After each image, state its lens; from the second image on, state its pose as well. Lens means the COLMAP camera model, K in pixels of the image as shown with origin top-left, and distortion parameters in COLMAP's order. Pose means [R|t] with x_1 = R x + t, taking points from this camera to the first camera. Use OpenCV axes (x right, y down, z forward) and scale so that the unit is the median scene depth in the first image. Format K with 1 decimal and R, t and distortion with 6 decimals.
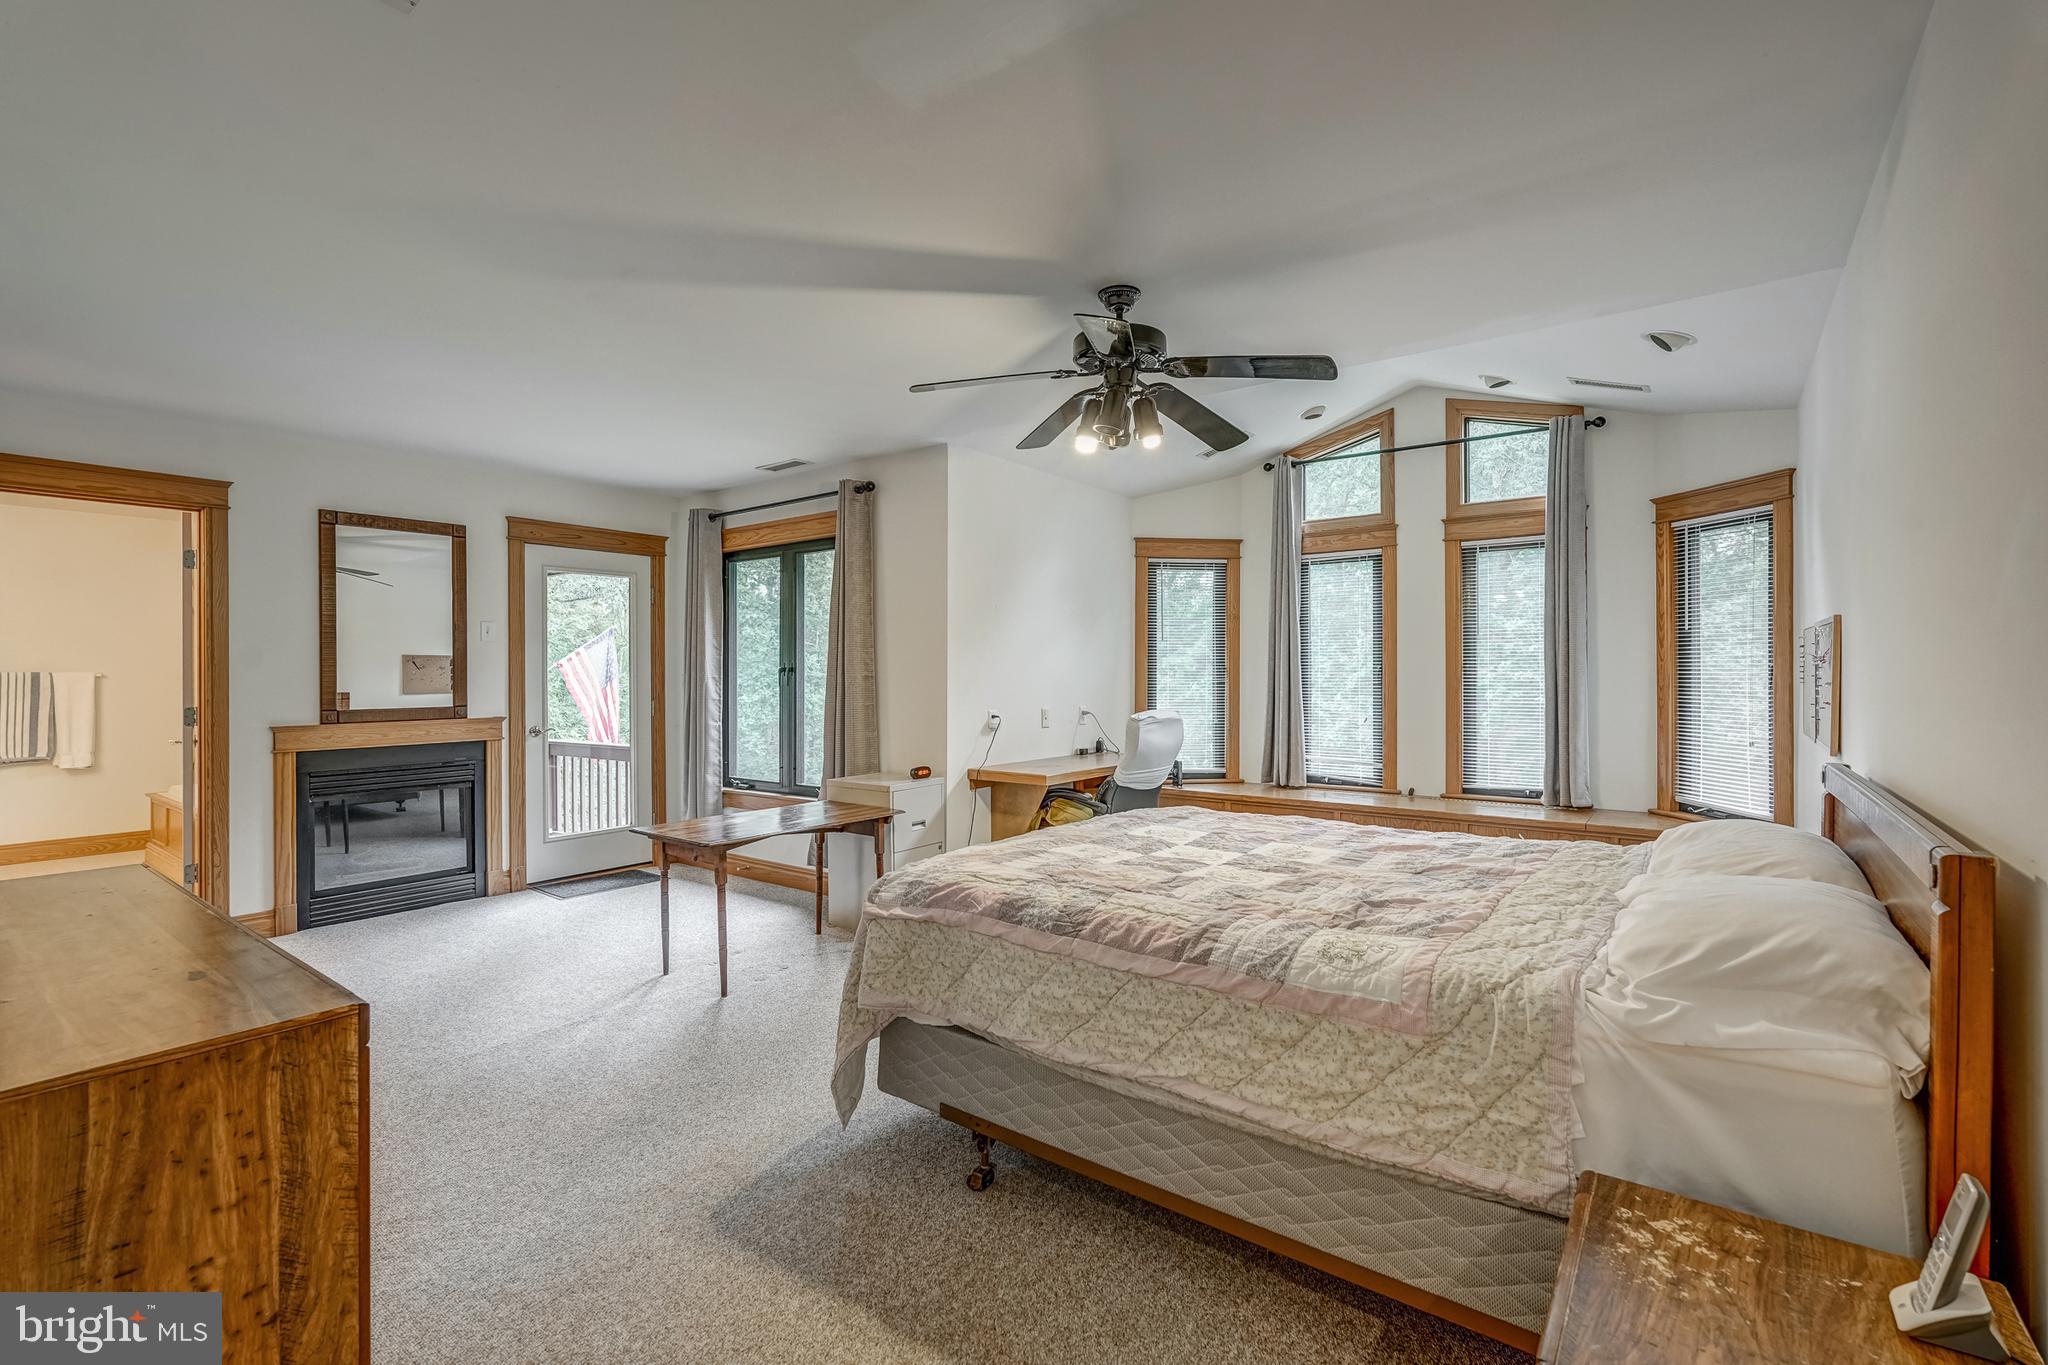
lens RADIAL K [[901.9, 0, 1023.7], [0, 901.9, 669.5], [0, 0, 1]] dist [-0.019316, 0.008677]
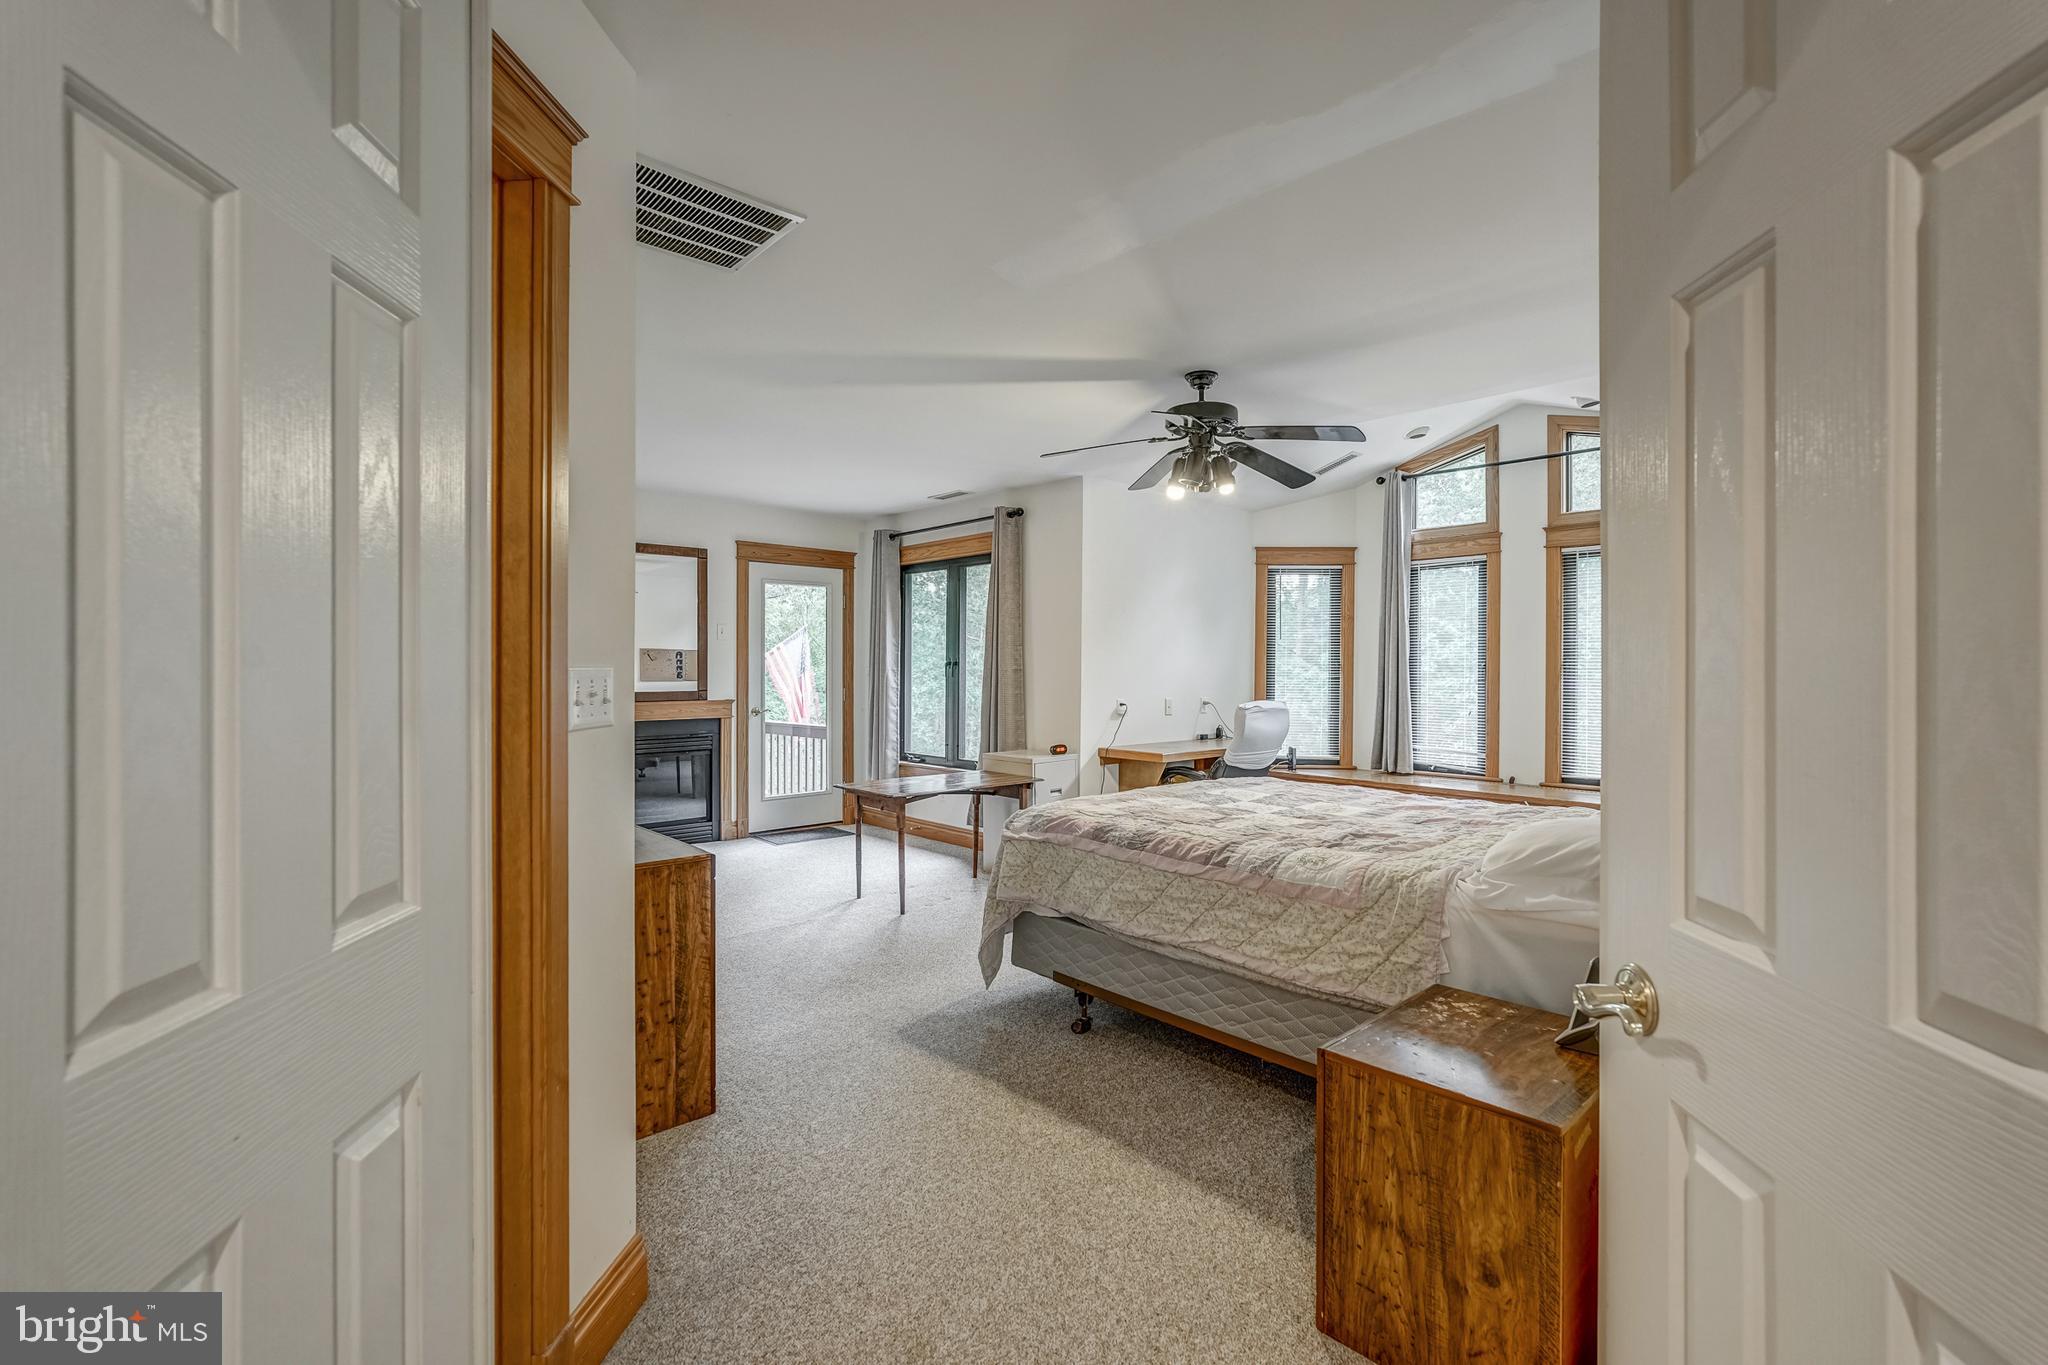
lens RADIAL K [[901.9, 0, 1023.7], [0, 901.9, 669.5], [0, 0, 1]] dist [-0.019316, 0.008677]
pose [[0.984018, 0.007583, -0.177906, 0.048558], [-0.006383, 0.999953, 0.007312, -0.001360], [0.177953, -0.006059, 0.984020, -0.177602]]
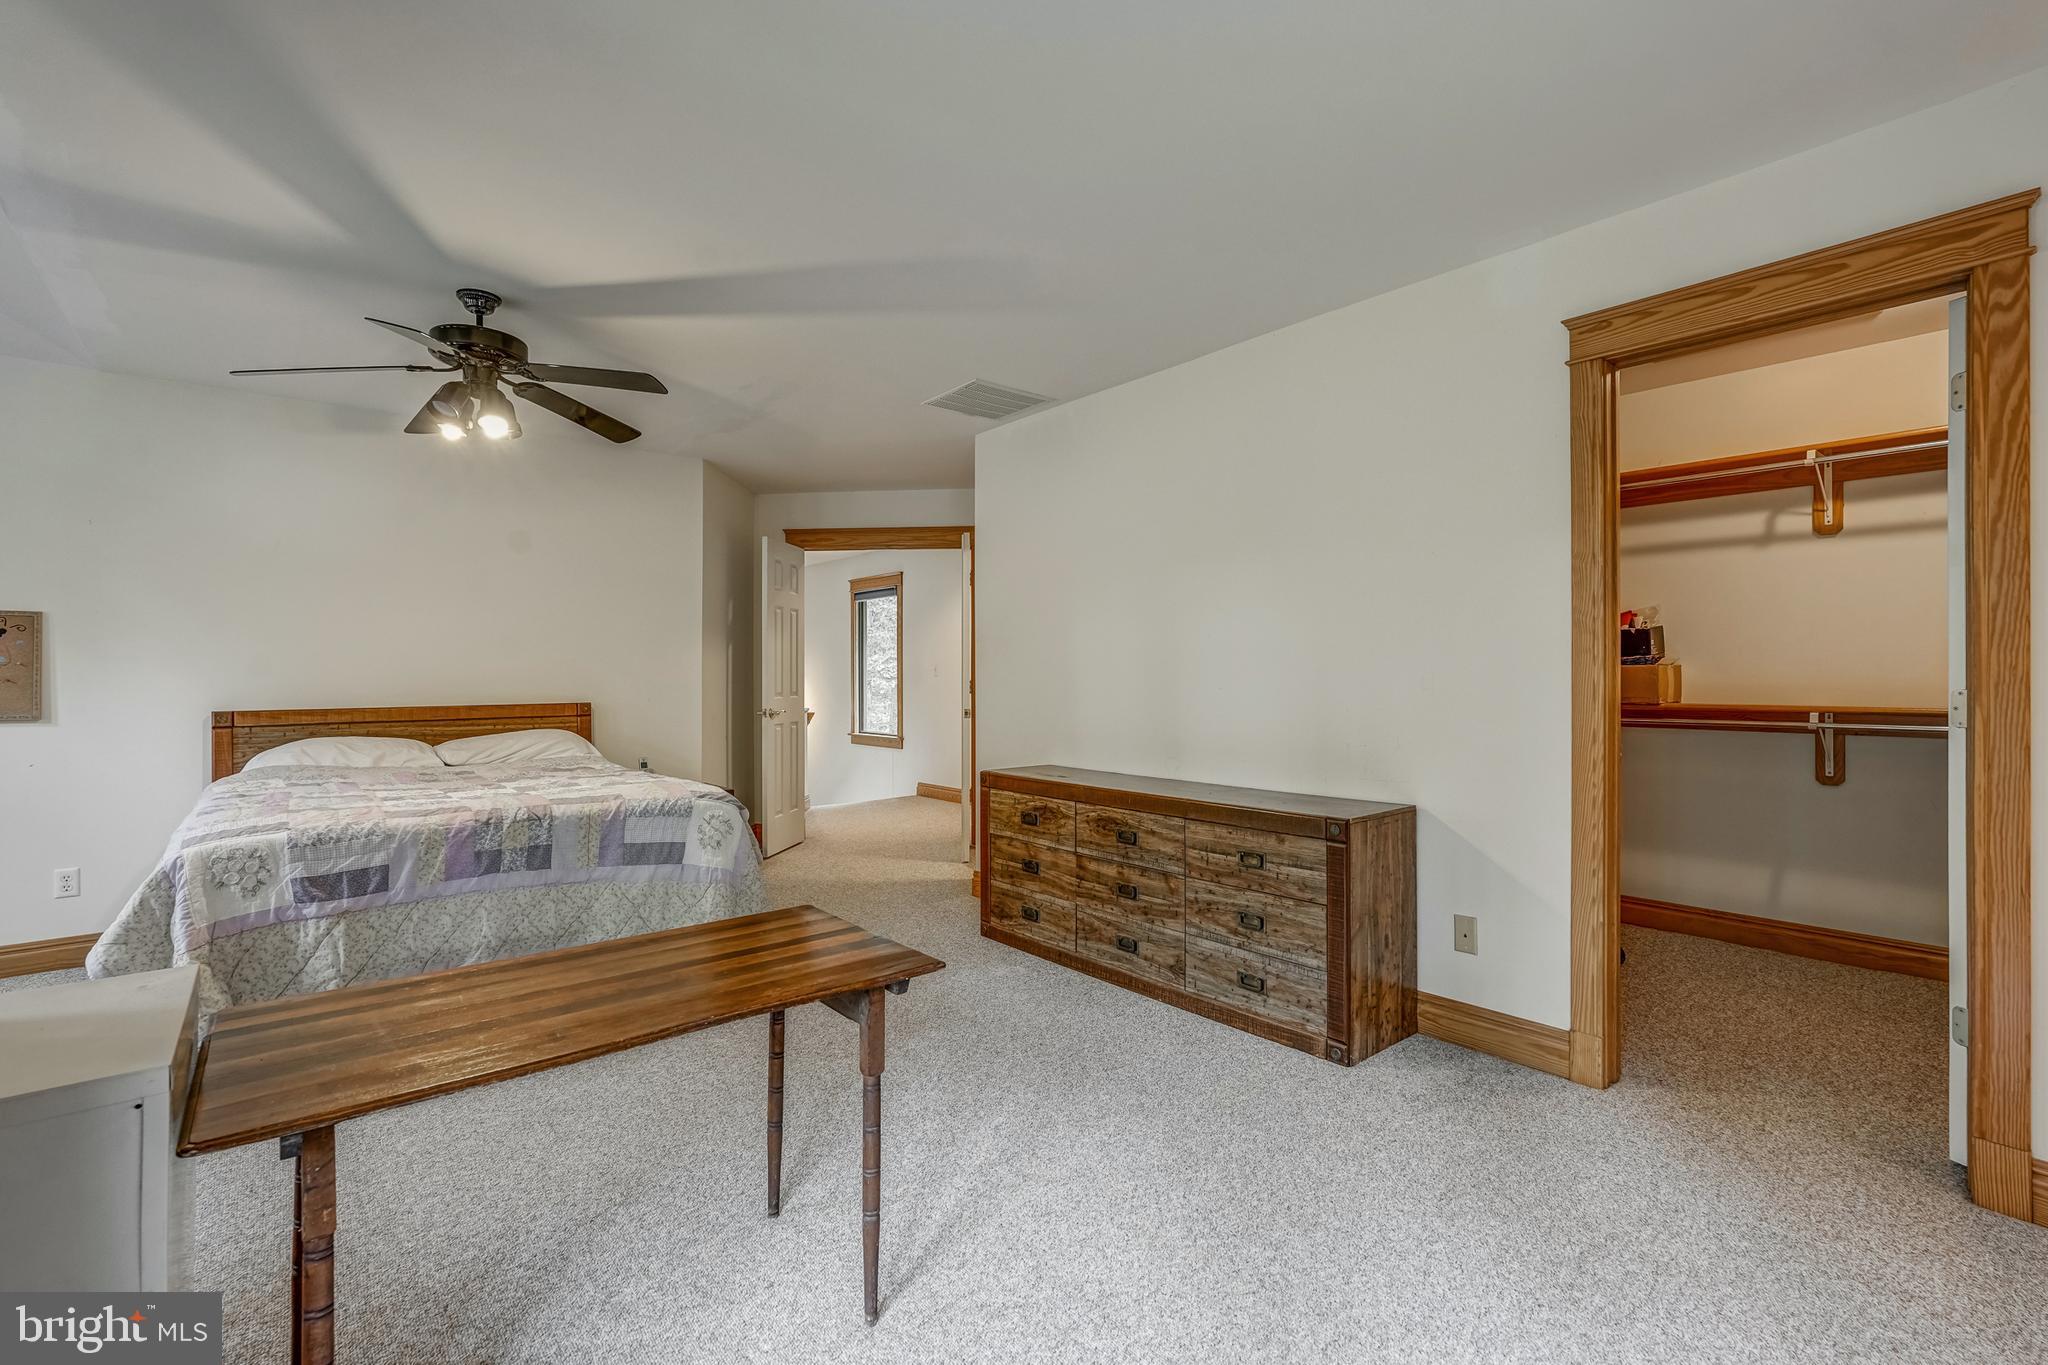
lens RADIAL K [[896.8, 0, 1022.8], [0, 896.8, 681.3], [0, 0, 1]] dist [-0.012607, 0.005208]
pose [[-0.976319, 0.007888, 0.216190, -0.421544], [0.008164, 0.999967, 0.000380, 0.027580], [-0.216180, 0.002136, -0.976351, 1.052956]]
